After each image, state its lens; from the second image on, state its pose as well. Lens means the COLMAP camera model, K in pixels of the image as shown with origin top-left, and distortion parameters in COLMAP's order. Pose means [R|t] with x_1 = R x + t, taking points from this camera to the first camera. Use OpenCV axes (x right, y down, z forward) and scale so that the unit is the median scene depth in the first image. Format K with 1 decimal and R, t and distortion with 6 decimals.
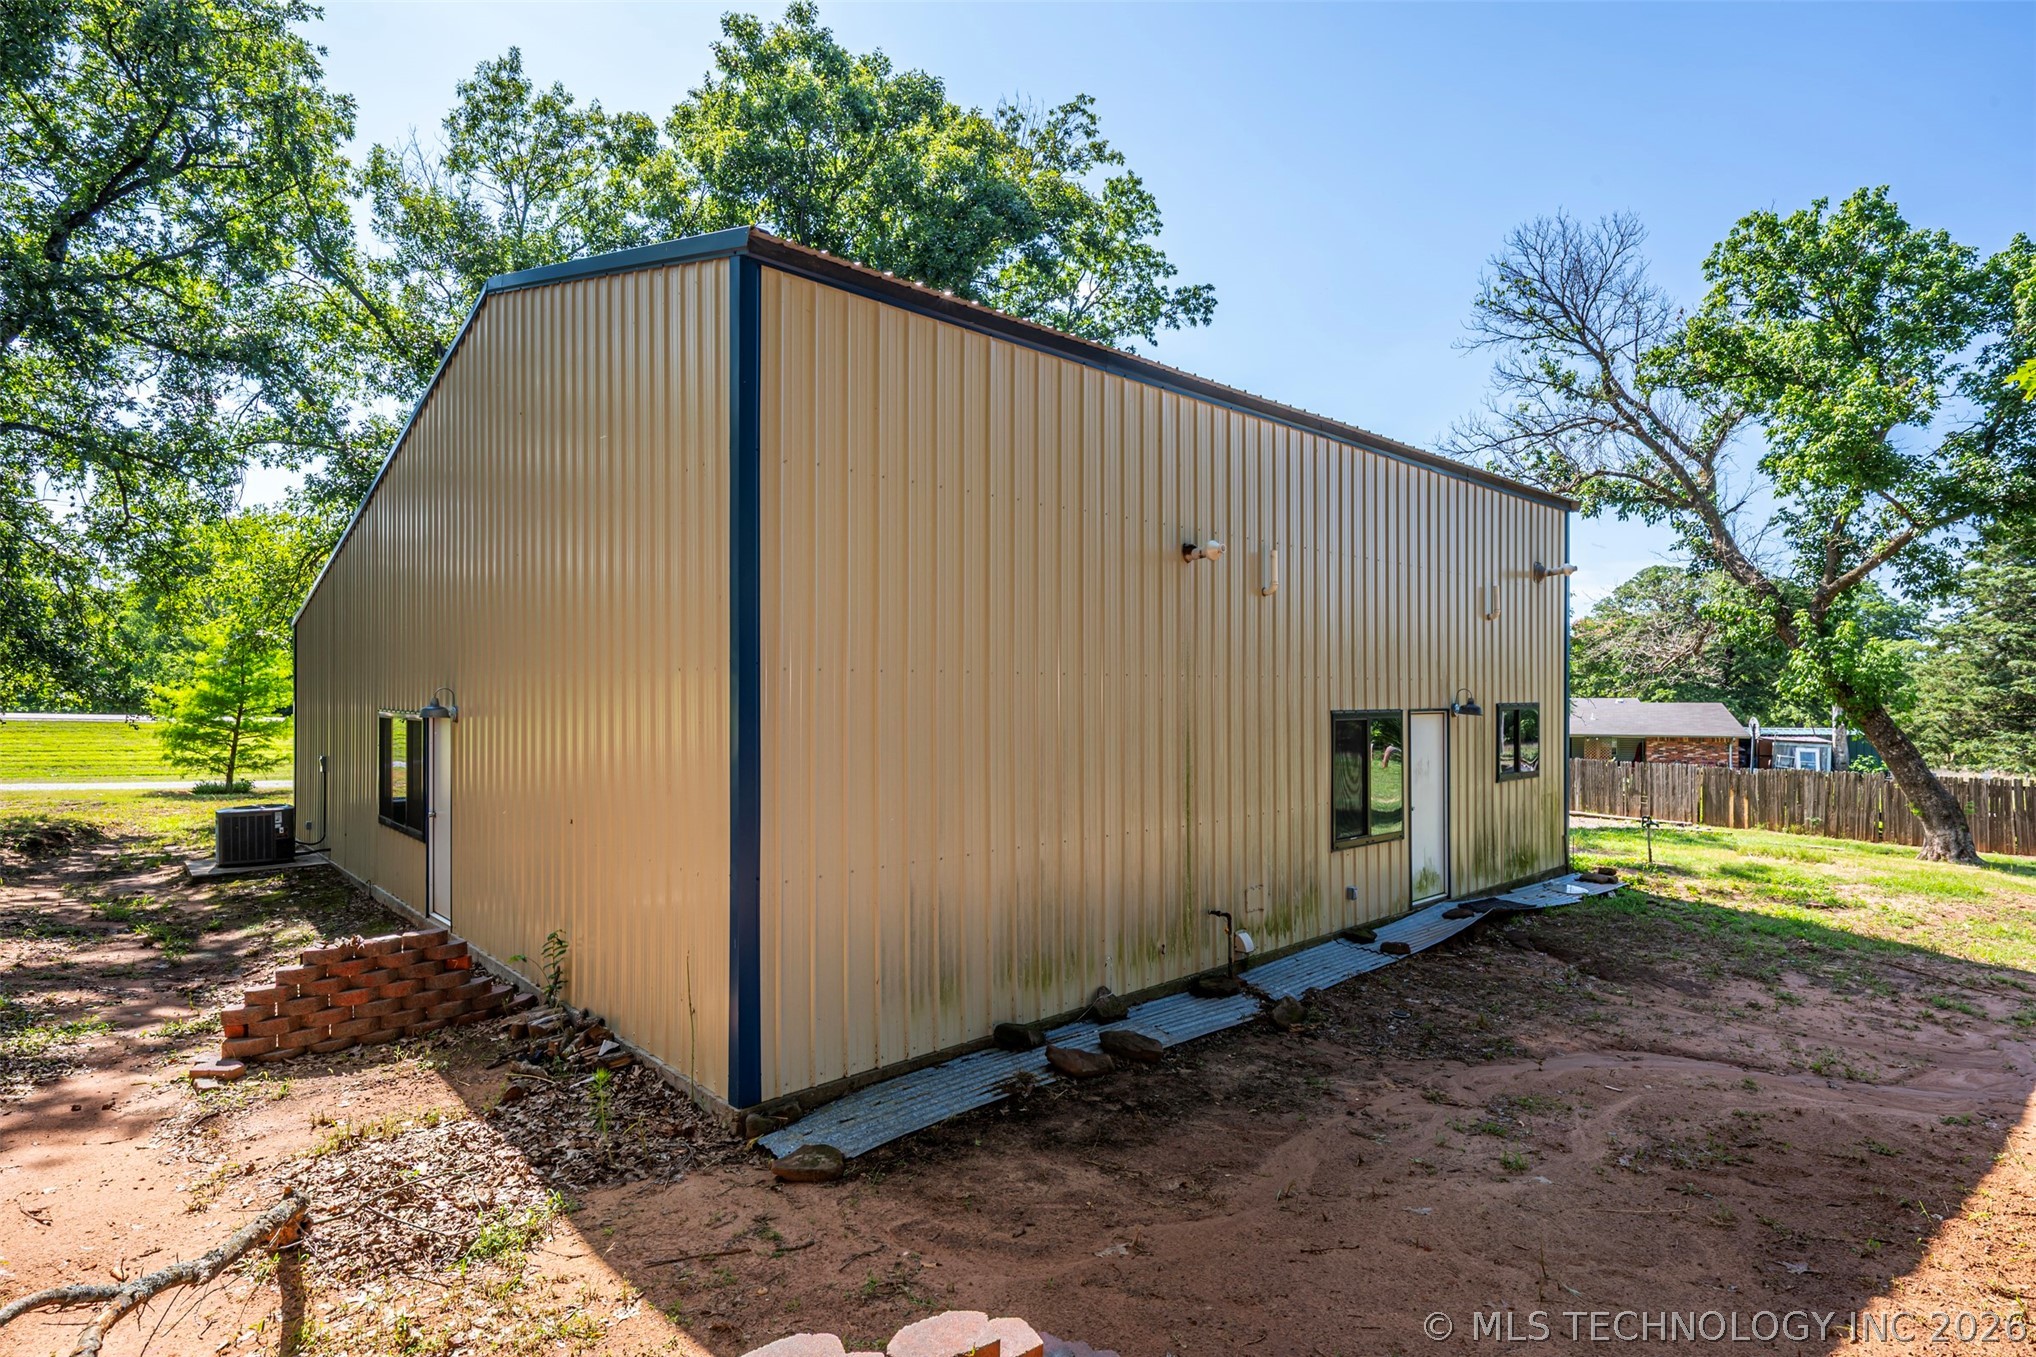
lens RADIAL K [[1012.4, 0, 1018.0], [0, 1012.4, 678.5], [0, 0, 1]] dist [0.002203, 0.000014]
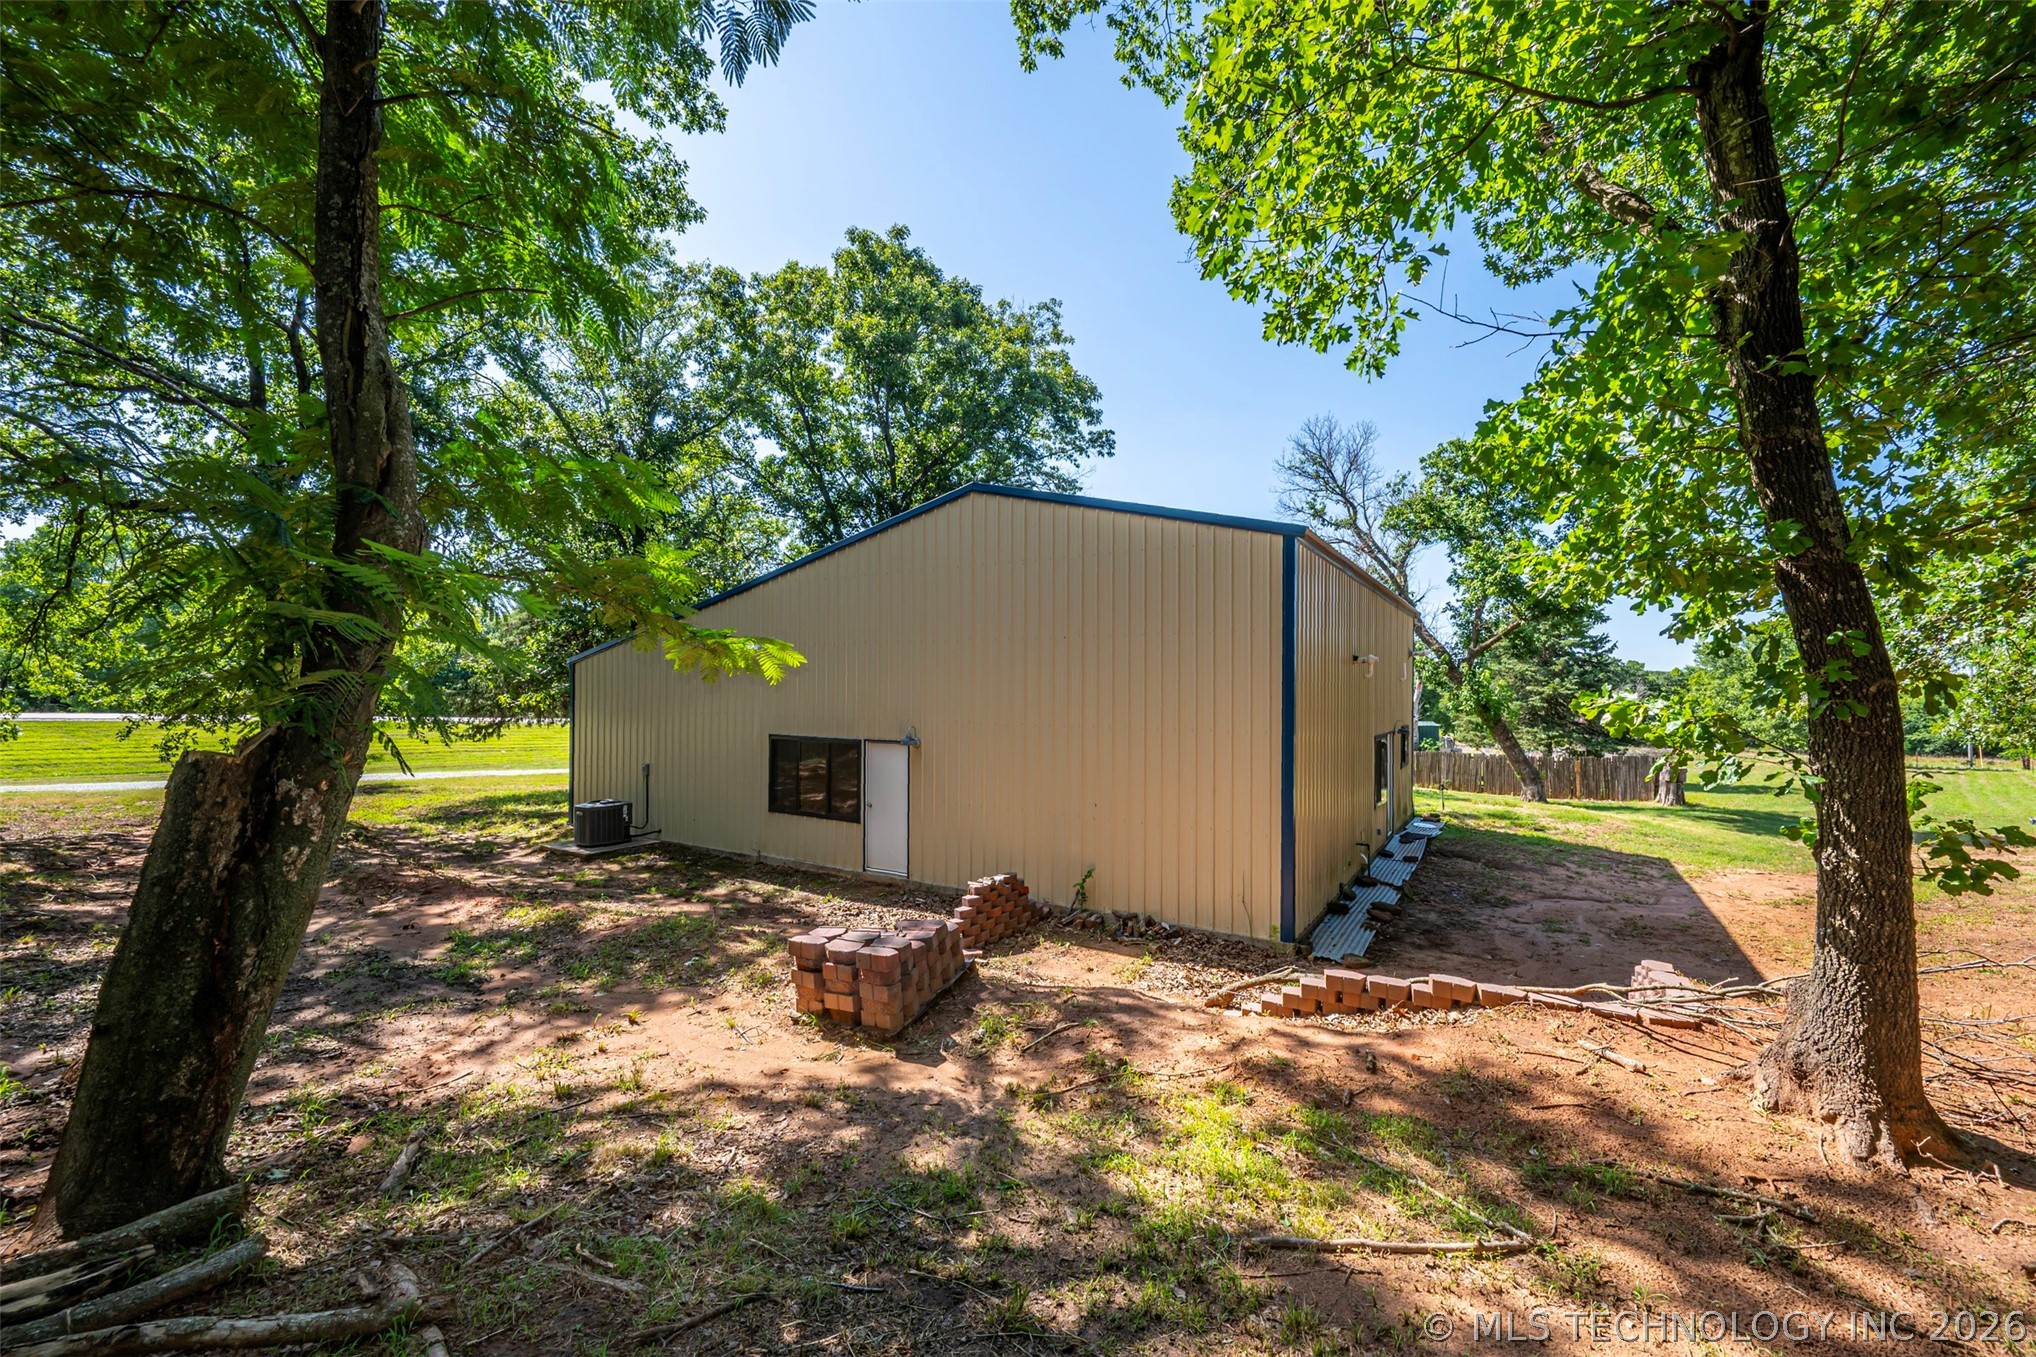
lens RADIAL K [[803.7, 0, 1008.2], [0, 803.7, 686.1], [0, 0, 1]] dist [-0.002021, 0.000180]
pose [[0.961851, 0.006634, 0.273493, -0.345807], [-0.009736, 0.999903, 0.009987, -0.031933], [-0.273400, -0.012269, 0.961822, -0.117186]]
